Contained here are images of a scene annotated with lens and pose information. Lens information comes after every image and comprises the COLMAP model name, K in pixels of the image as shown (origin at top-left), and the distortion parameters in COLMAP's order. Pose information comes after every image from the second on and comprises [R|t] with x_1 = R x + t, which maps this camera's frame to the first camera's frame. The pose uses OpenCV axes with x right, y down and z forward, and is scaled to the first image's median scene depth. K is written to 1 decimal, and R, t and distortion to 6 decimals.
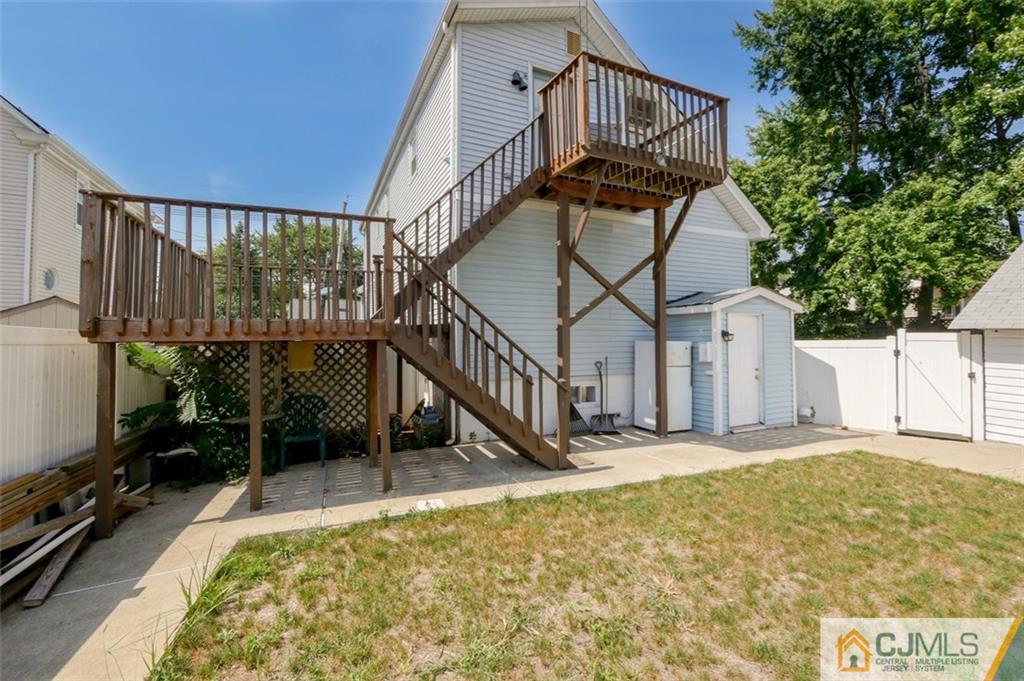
lens RADIAL K [[434.5, 0, 513.7], [0, 434.5, 336.0], [0, 0, 1]] dist [-0.001353, 0.000062]
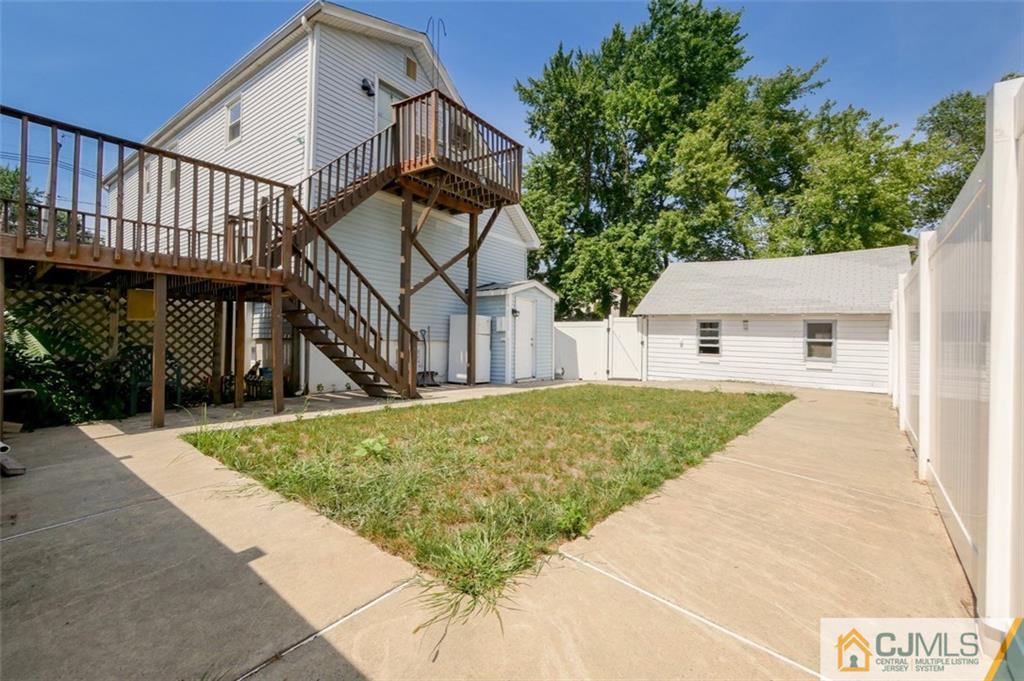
lens RADIAL K [[423.9, 0, 513.0], [0, 423.9, 333.4], [0, 0, 1]] dist [-0.003282, -0.000018]
pose [[0.875801, 0.025146, 0.482016, -0.170082], [-0.023862, 0.999677, -0.008797, 0.077297], [-0.482082, -0.003798, 0.876118, -0.190196]]
